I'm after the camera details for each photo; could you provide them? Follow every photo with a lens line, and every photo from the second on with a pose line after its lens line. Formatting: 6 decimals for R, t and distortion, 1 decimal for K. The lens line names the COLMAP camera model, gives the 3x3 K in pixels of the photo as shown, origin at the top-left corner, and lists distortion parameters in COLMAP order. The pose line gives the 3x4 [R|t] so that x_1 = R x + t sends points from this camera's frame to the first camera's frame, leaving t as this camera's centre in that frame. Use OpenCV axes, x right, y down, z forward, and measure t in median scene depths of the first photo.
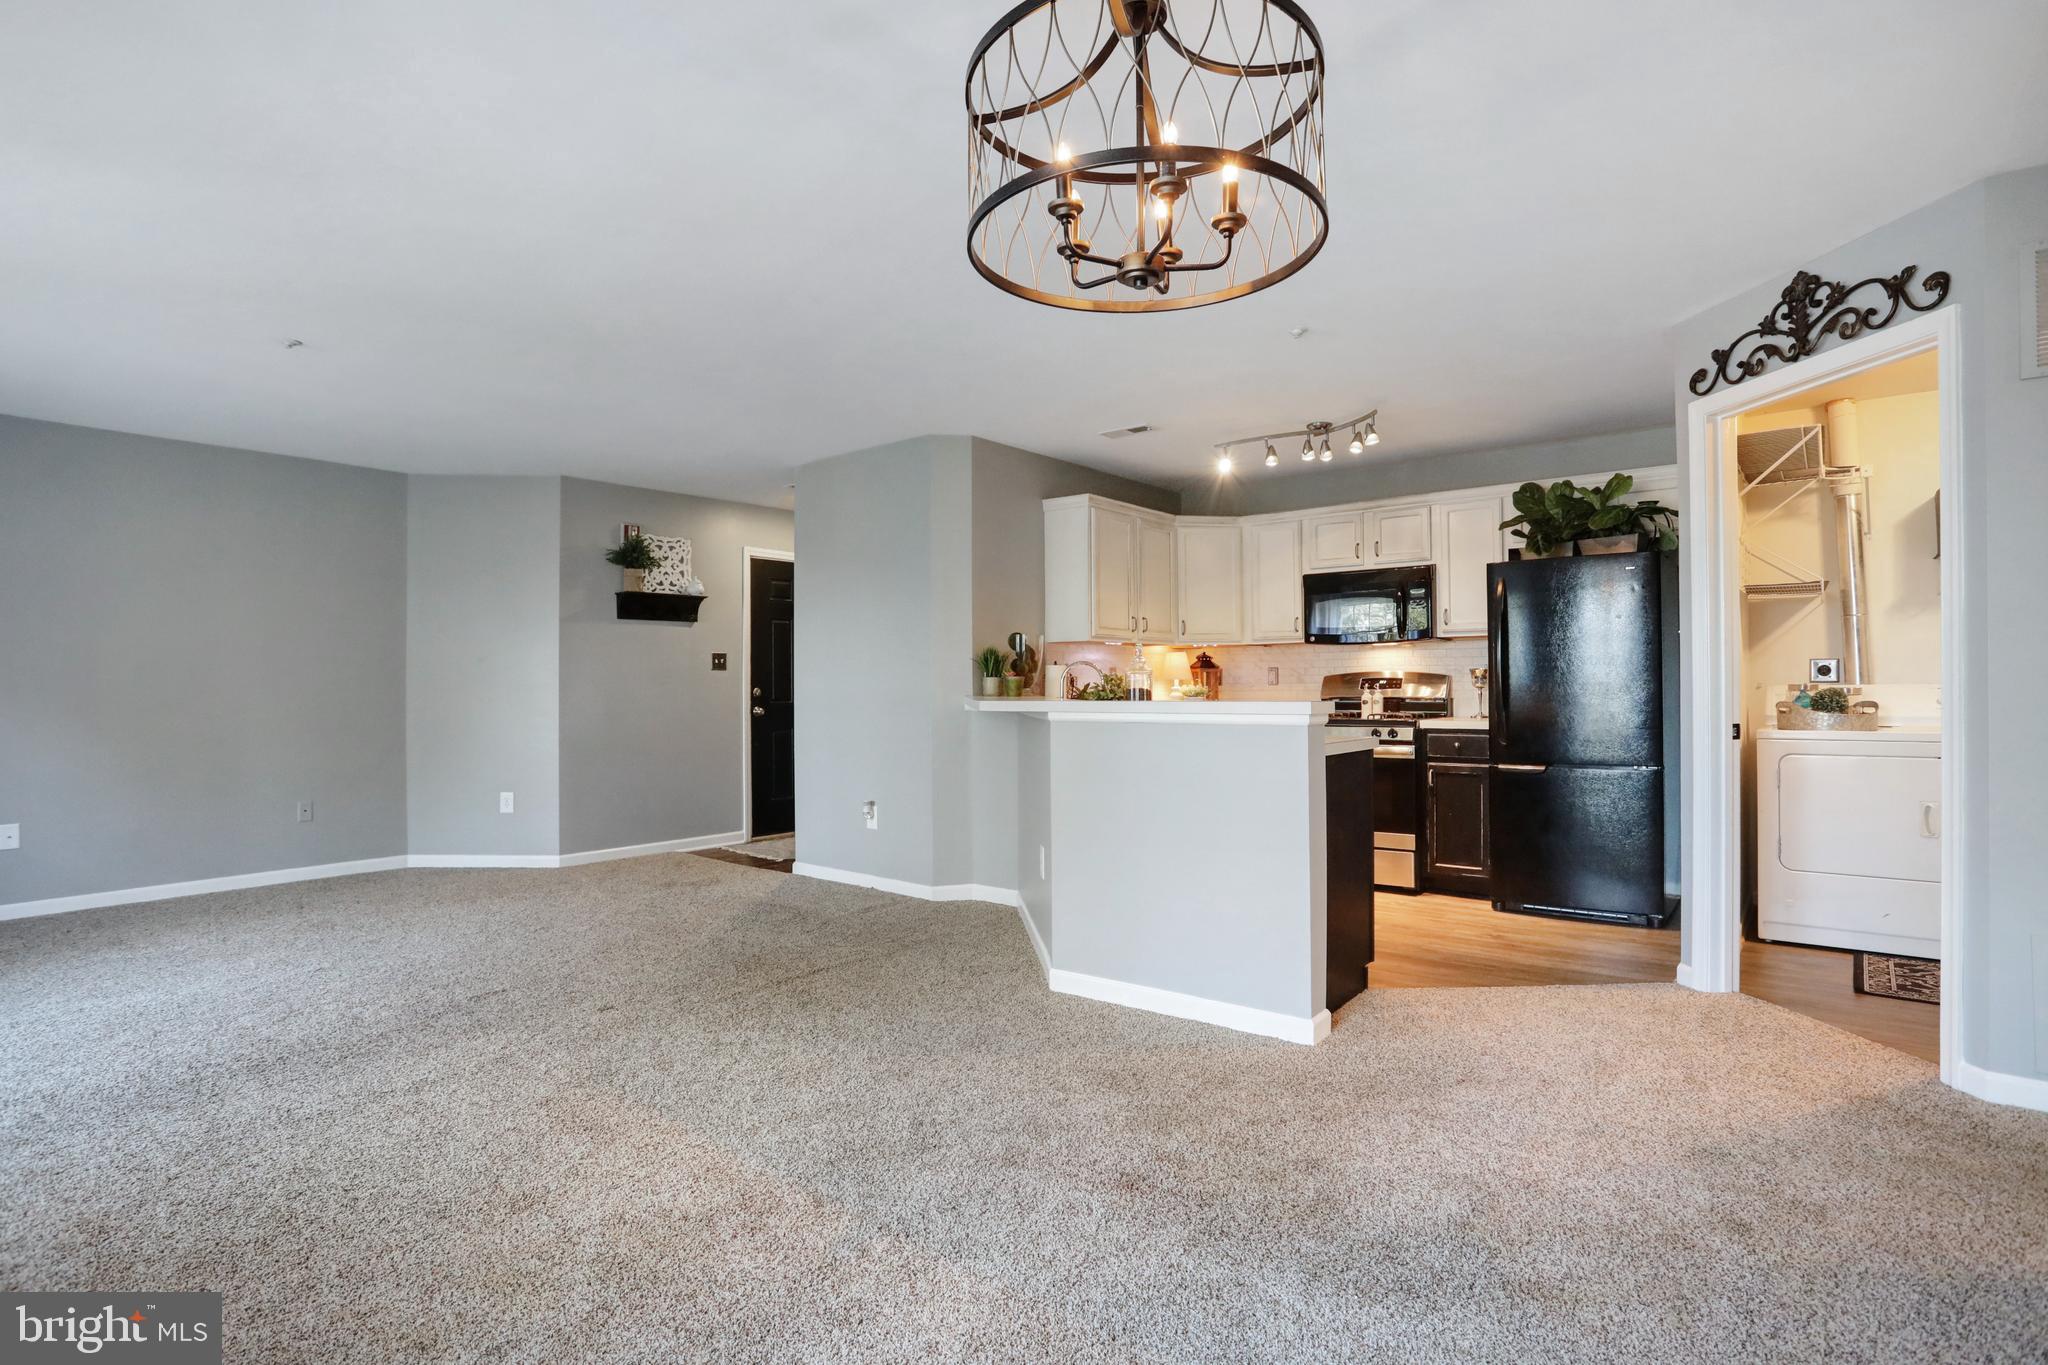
lens RADIAL K [[1022.0, 0, 1013.2], [0, 1022.0, 687.5], [0, 0, 1]] dist [-0.048871, 0.017089]
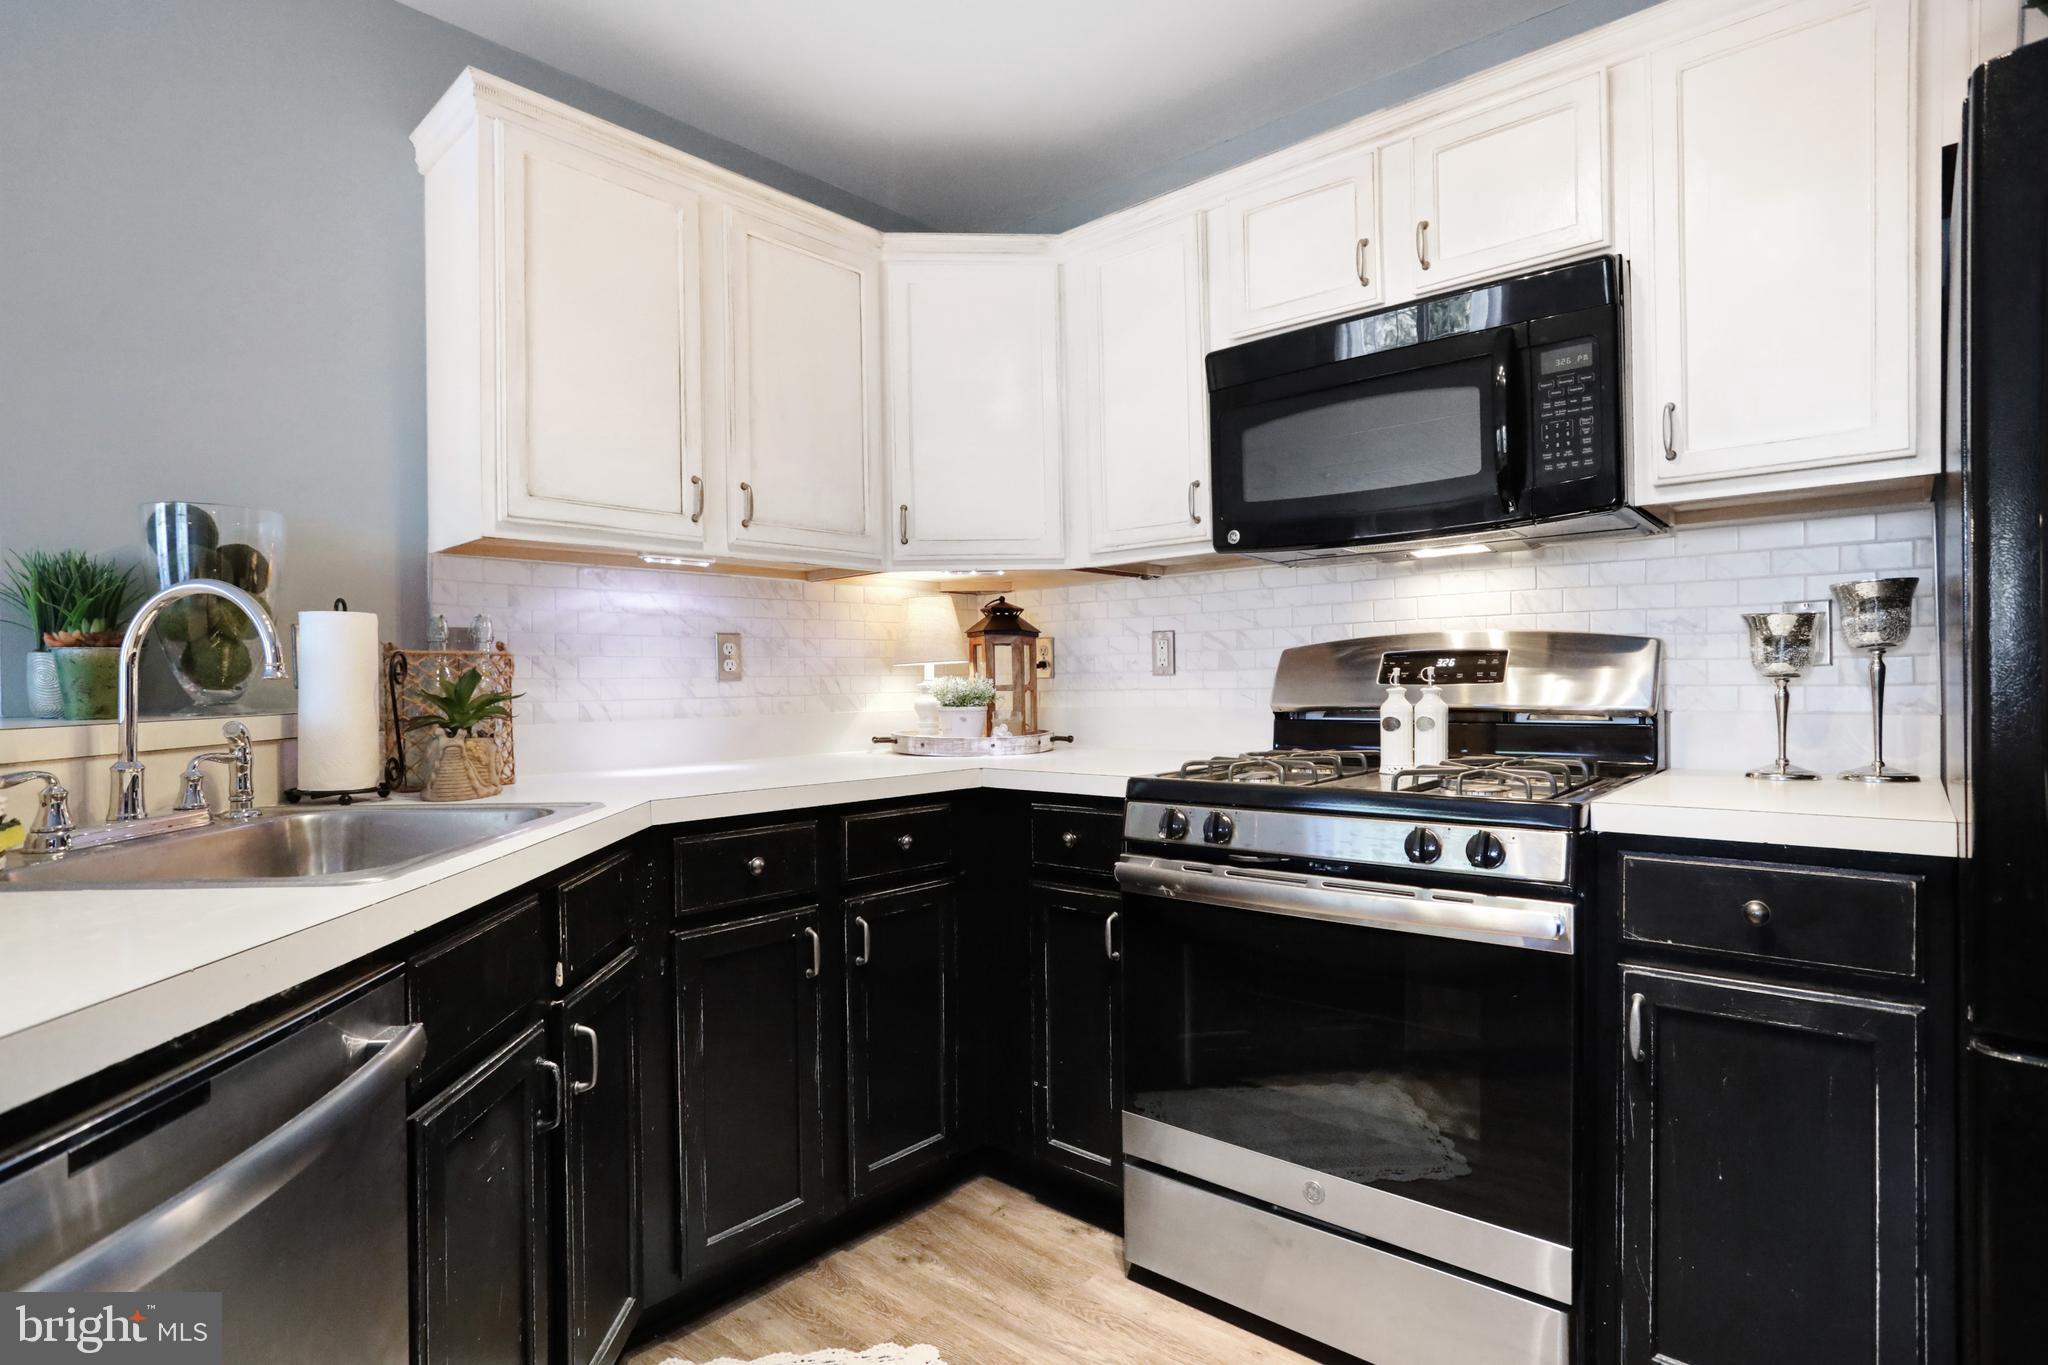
lens RADIAL K [[1022.0, 0, 1013.8], [0, 1022.0, 690.8], [0, 0, 1]] dist [-0.048871, 0.017089]
pose [[0.998757, -0.007686, -0.049252, 0.251362], [0.008122, 0.999930, 0.008653, 0.000004], [0.049182, -0.009042, 0.998749, 0.696161]]
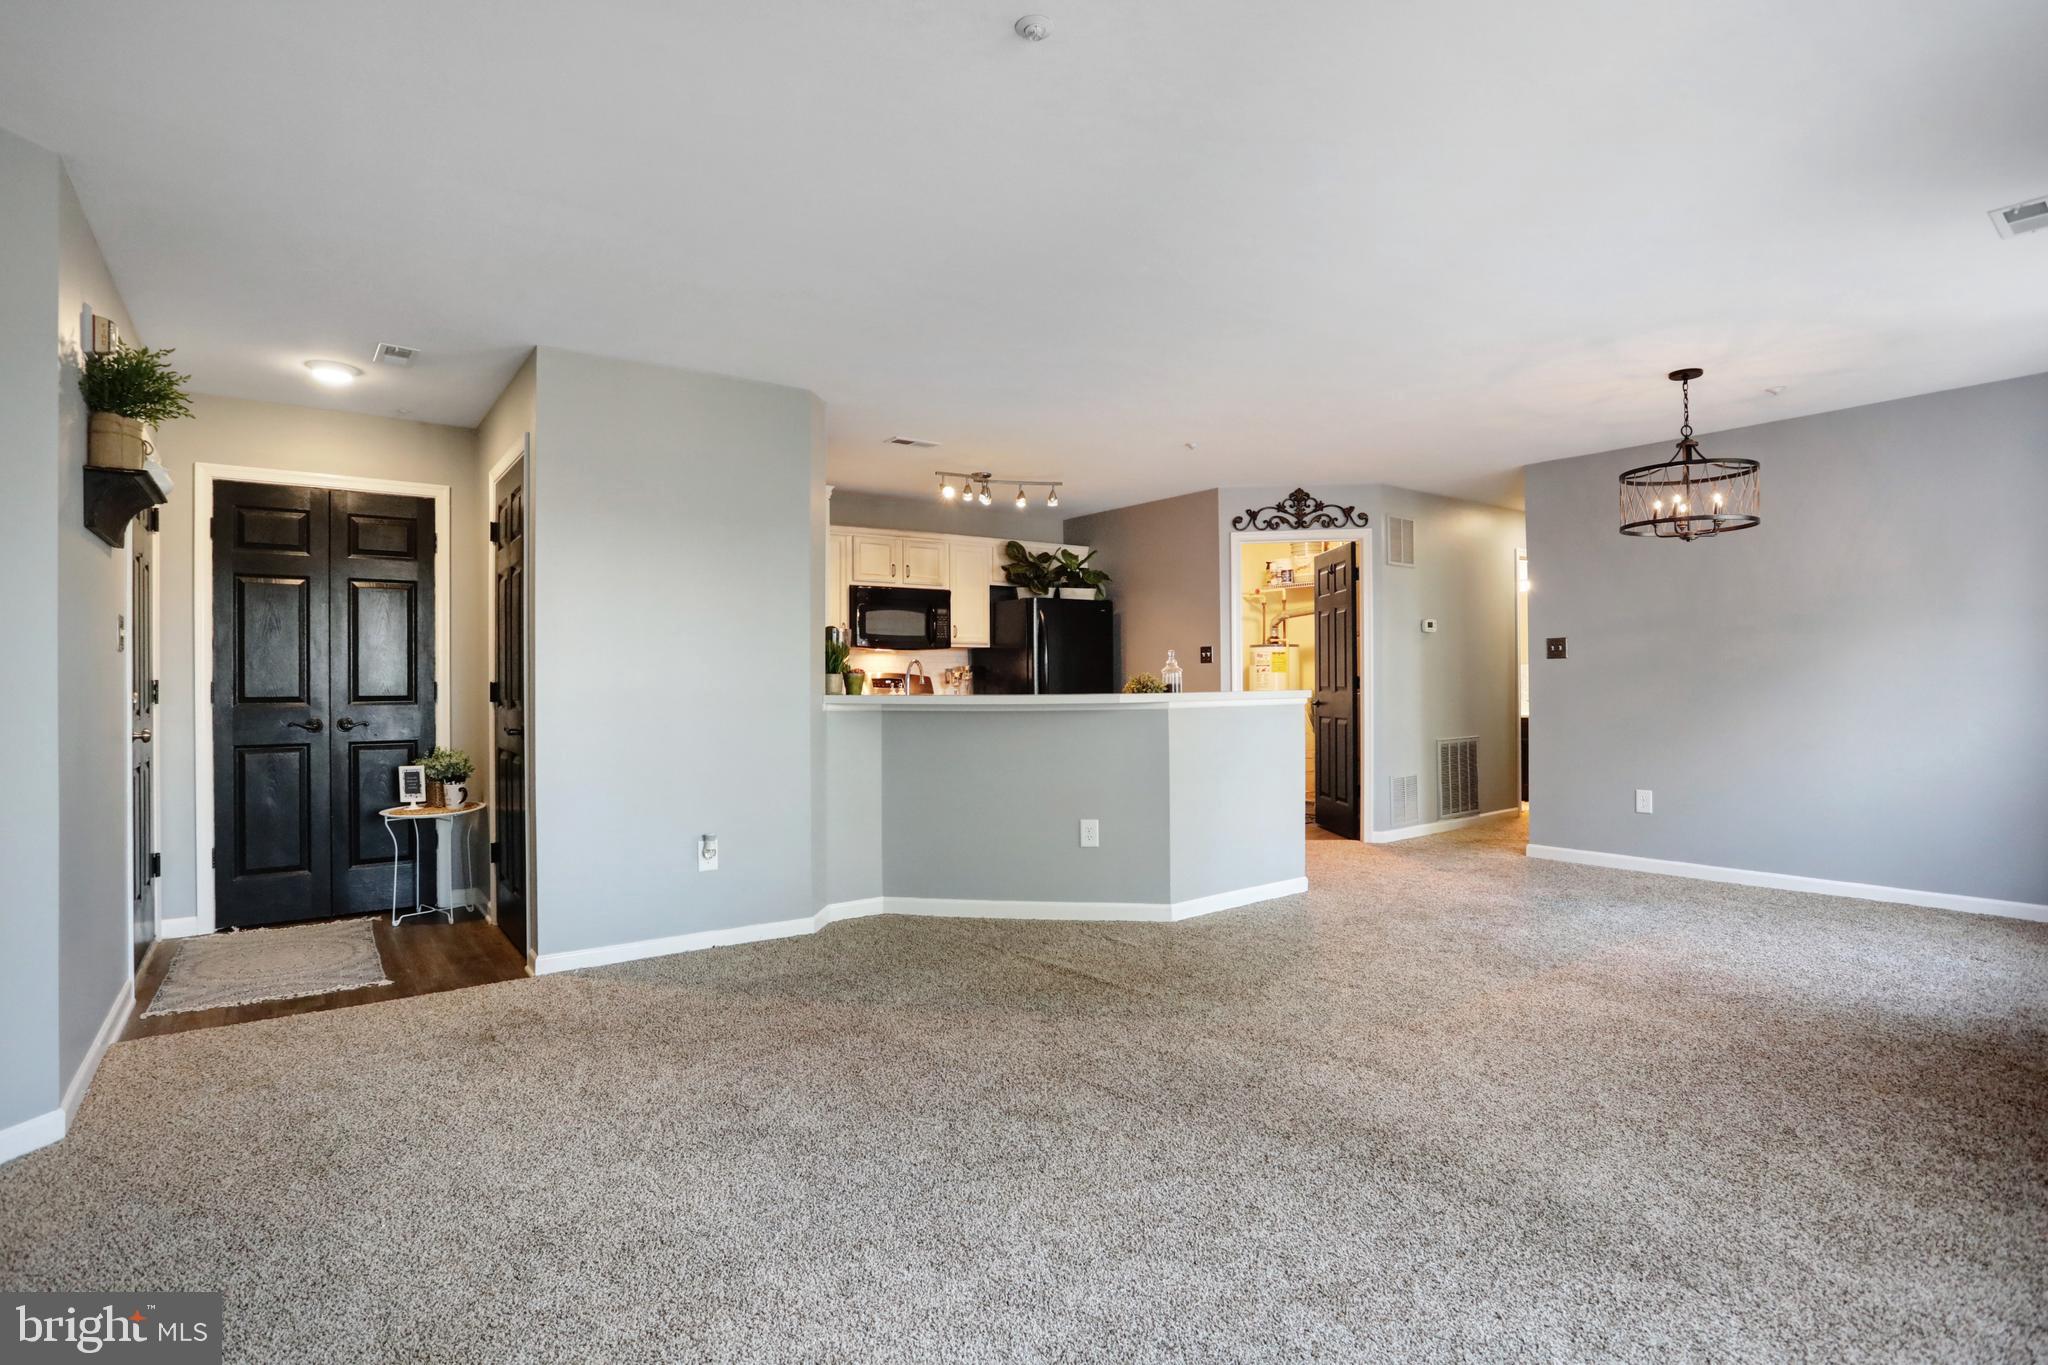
lens RADIAL K [[1022.0, 0, 1039.8], [0, 1022.0, 690.0], [0, 0, 1]] dist [-0.048871, 0.017089]
pose [[0.220362, -0.004490, 0.975408, -0.820535], [0.007366, 0.999969, 0.002939, 0.003249], [-0.975390, 0.006537, 0.220388, 0.594217]]
